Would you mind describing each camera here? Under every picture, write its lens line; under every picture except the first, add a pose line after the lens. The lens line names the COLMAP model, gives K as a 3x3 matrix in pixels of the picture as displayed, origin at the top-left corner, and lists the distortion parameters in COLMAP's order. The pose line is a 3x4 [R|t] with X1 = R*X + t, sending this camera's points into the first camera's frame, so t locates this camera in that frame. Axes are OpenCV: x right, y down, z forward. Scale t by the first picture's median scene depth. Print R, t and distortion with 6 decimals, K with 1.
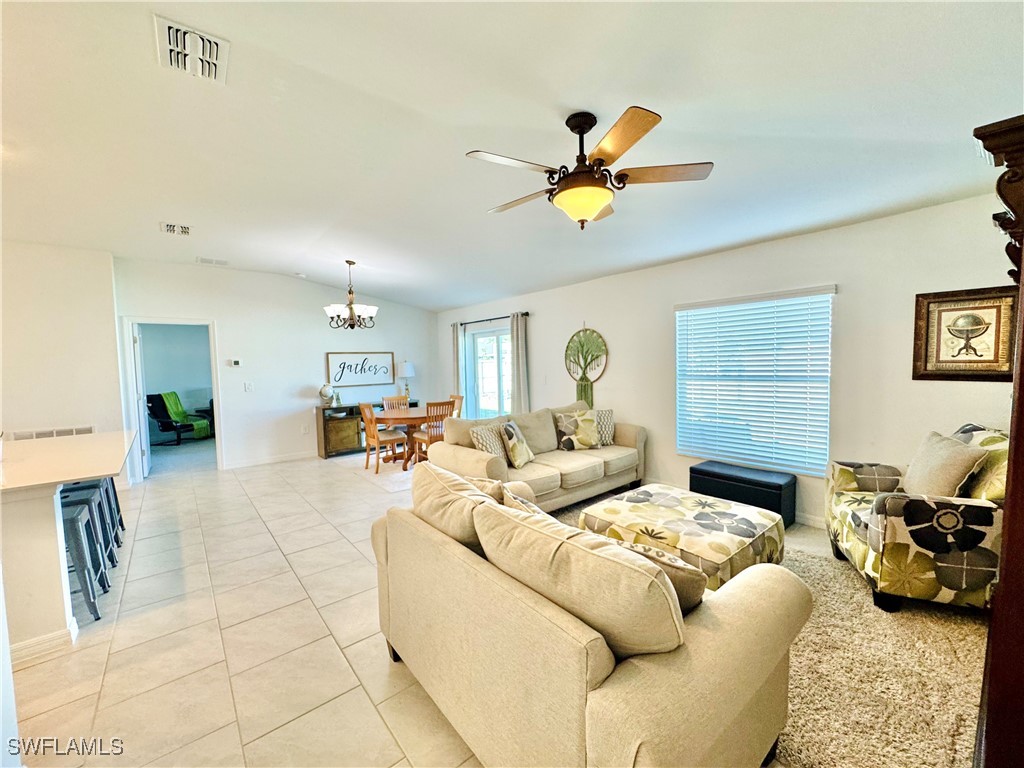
lens RADIAL K [[411.4, 0, 513.1], [0, 411.4, 387.0], [0, 0, 1]] dist [0.000637, 0.000009]
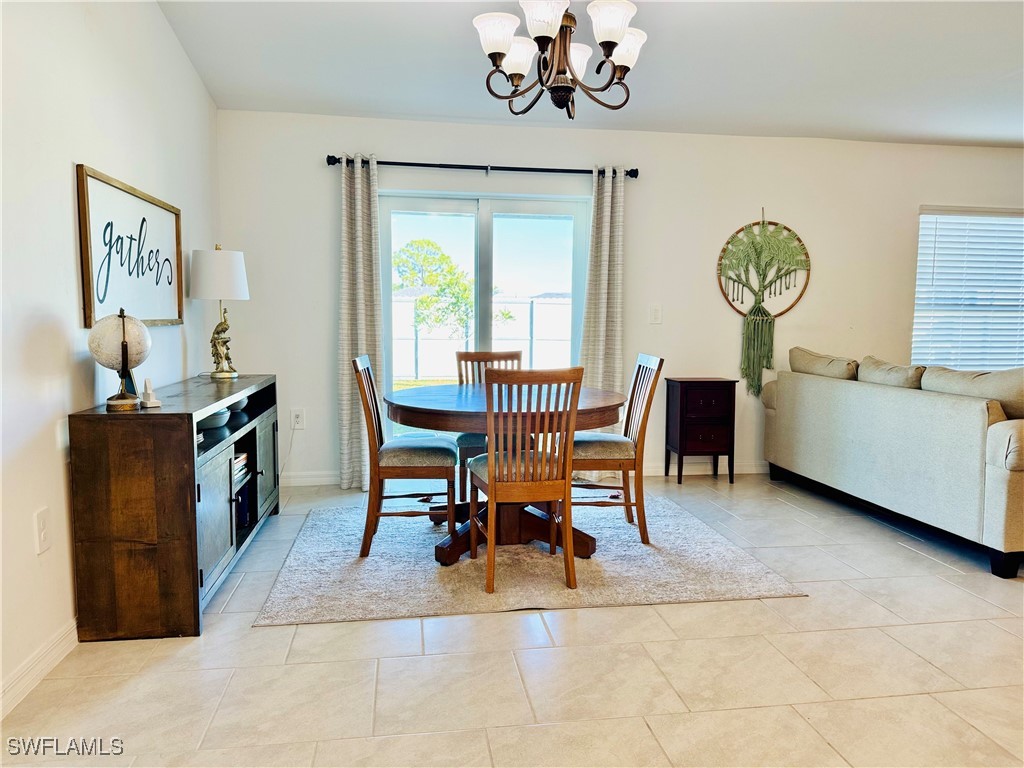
lens RADIAL K [[729.2, 0, 512.9], [0, 729.2, 382.4], [0, 0, 1]] dist [-0.006067, -0.002487]
pose [[0.513958, -0.040924, 0.856838, -0.858044], [0.036799, 0.998994, 0.025640, 0.039864], [-0.857025, 0.018353, 0.514947, 0.781777]]
